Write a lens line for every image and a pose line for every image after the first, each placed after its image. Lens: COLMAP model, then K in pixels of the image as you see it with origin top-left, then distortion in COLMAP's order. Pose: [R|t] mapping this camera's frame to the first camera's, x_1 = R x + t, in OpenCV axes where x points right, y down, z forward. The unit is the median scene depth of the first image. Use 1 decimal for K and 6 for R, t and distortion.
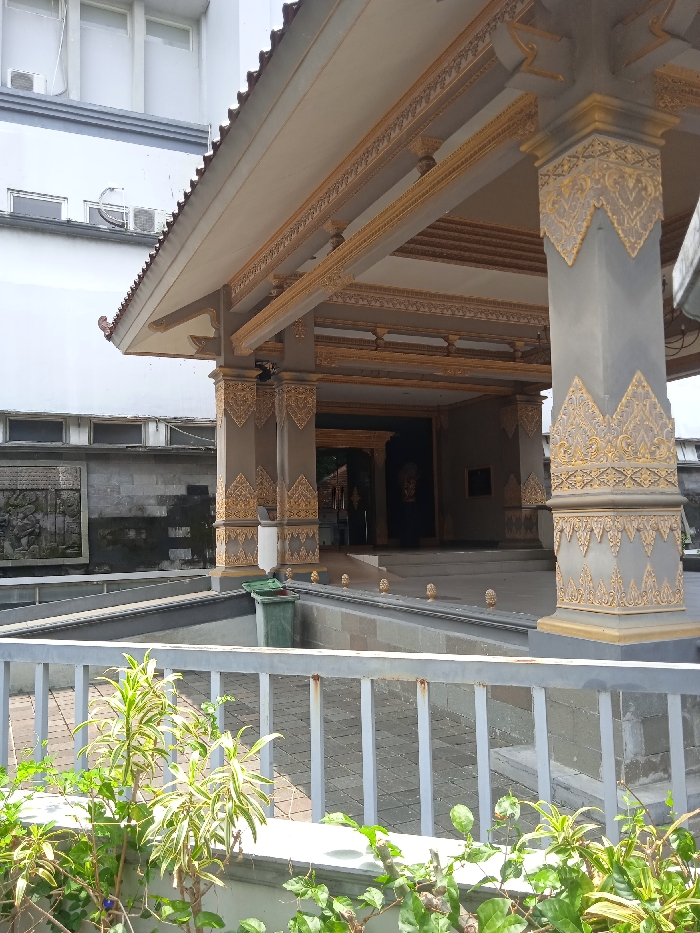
lens RADIAL K [[773.5, 0, 342.9], [0, 773.5, 467.2], [0, 0, 1]] dist [0.028502, -0.024666]
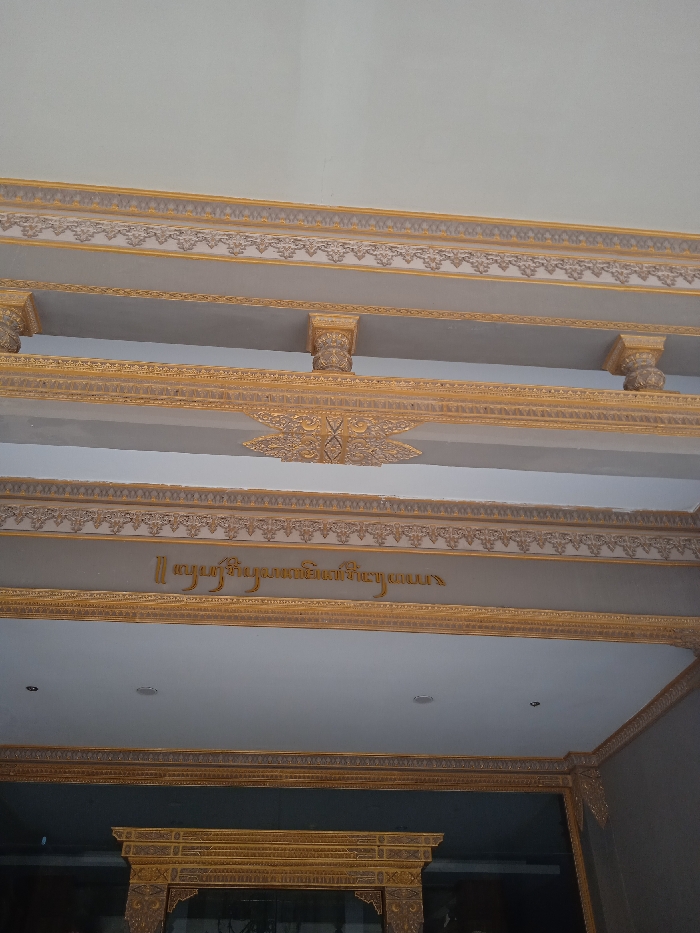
lens RADIAL K [[775.2, 0, 345.3], [0, 775.2, 466.4], [0, 0, 1]] dist [0.040985, -0.062383]
pose [[0.945698, -0.186342, -0.266331, 0.211581], [0.012739, 0.839979, -0.542469, 0.009655], [0.324798, 0.509619, 0.796740, 0.848791]]
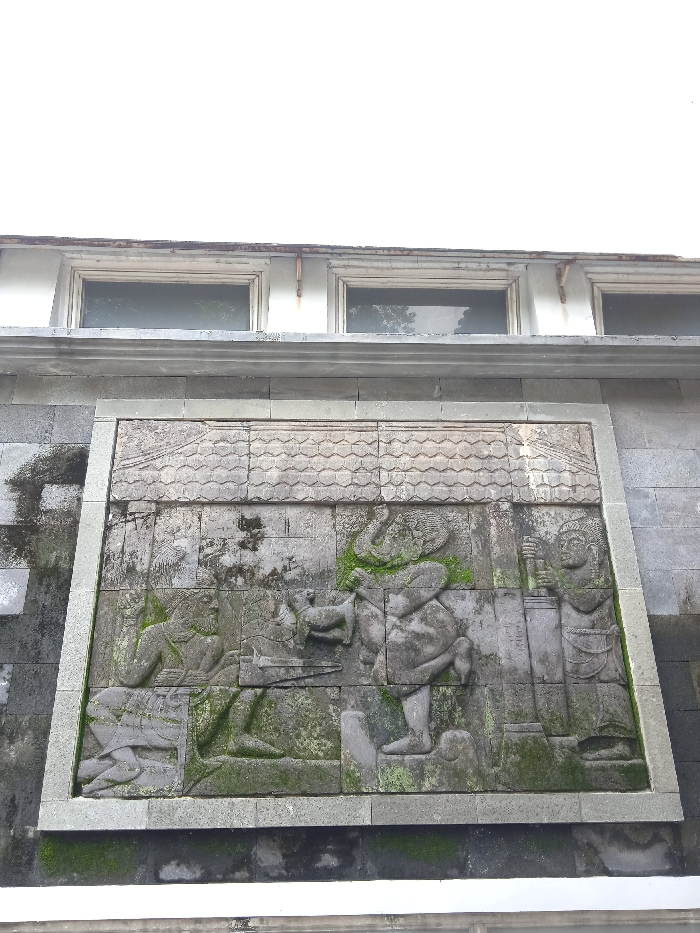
lens RADIAL K [[775.2, 0, 345.3], [0, 775.2, 466.4], [0, 0, 1]] dist [0.040985, -0.062383]
pose [[0.927208, -0.052653, -0.370827, -0.324370], [0.014228, 0.994306, -0.105604, 0.043240], [0.374276, 0.092641, 0.922678, 0.733253]]
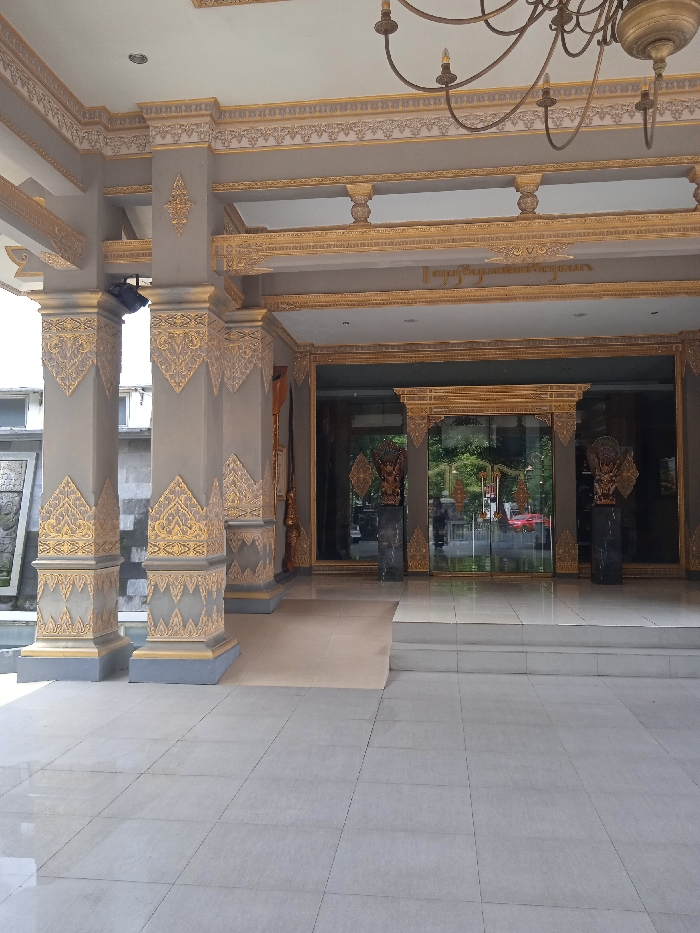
lens RADIAL K [[775.2, 0, 345.3], [0, 775.2, 466.4], [0, 0, 1]] dist [0.040985, -0.062383]
pose [[0.850589, -0.004686, -0.525811, 0.306515], [0.027879, 0.998956, 0.036196, -0.012638], [0.525092, -0.045447, 0.849831, 0.544968]]
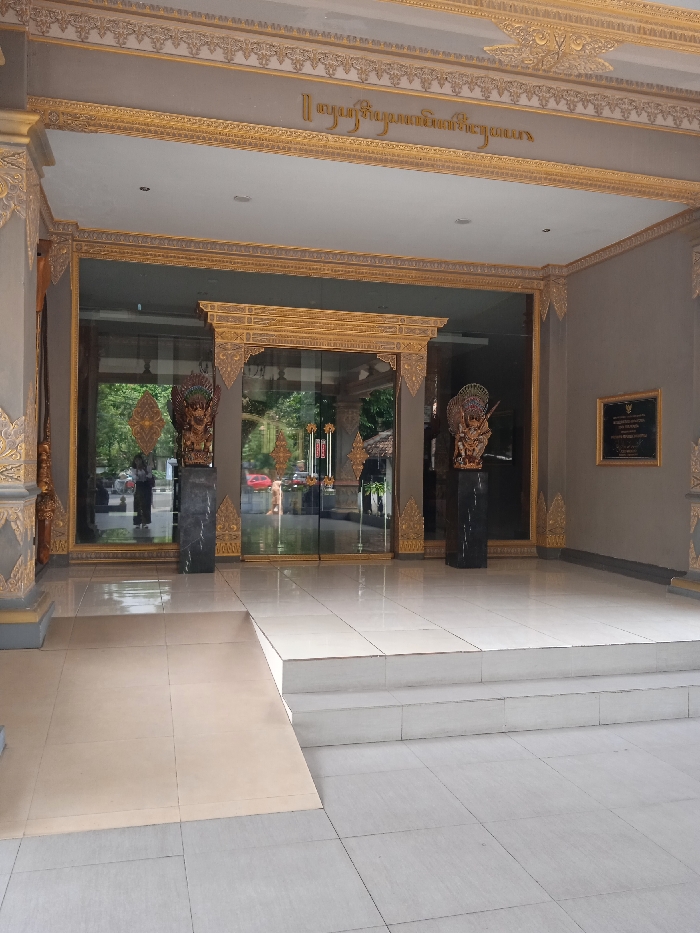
lens RADIAL K [[775.2, 0, 345.3], [0, 775.2, 466.4], [0, 0, 1]] dist [0.040985, -0.062383]
pose [[0.984629, 0.035741, -0.170962, 0.125476], [-0.021898, 0.996377, 0.082182, 0.009771], [0.173280, -0.077175, 0.981844, 0.713579]]
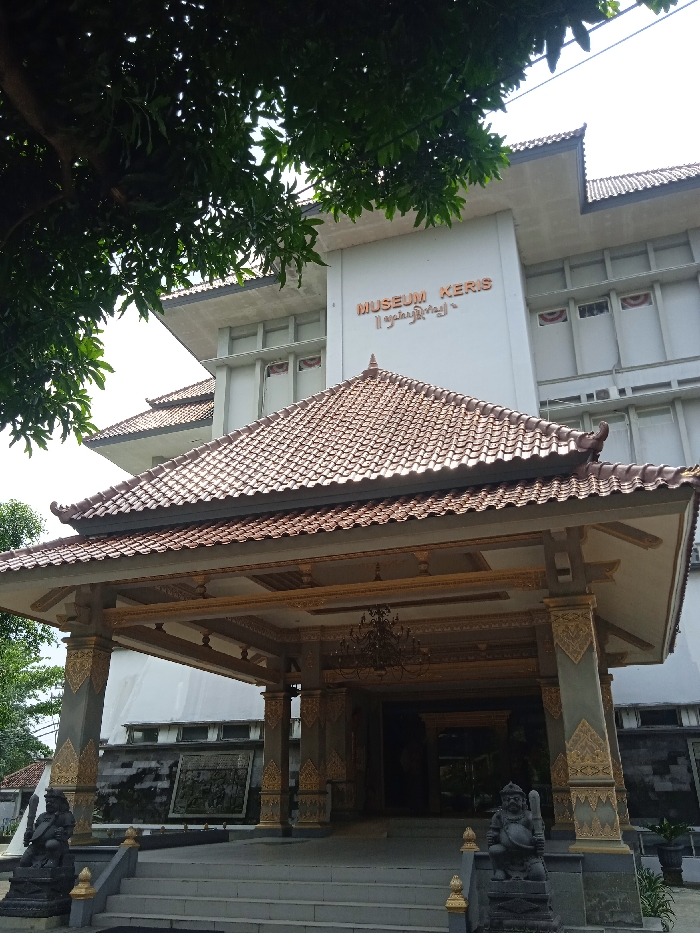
lens RADIAL K [[771.7, 0, 342.8], [0, 771.7, 467.3], [0, 0, 1]] dist [0.052055, -0.080924]
pose [[0.719491, -0.257197, -0.645122, 1.056871], [0.046121, 0.944543, -0.325132, -0.030686], [0.692968, 0.204177, 0.691453, -0.142240]]
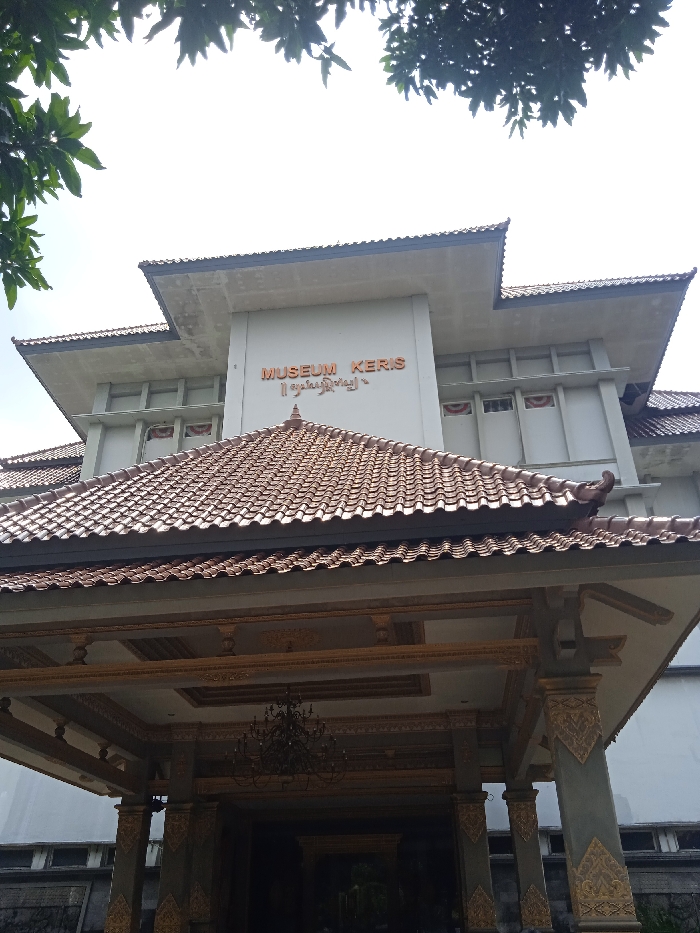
lens RADIAL K [[773.5, 0, 342.9], [0, 773.5, 467.2], [0, 0, 1]] dist [0.028502, -0.024666]
pose [[0.848915, -0.265476, -0.457018, 0.857099], [0.038695, 0.893596, -0.447202, -0.028705], [0.527111, 0.361952, 0.768860, -0.060202]]
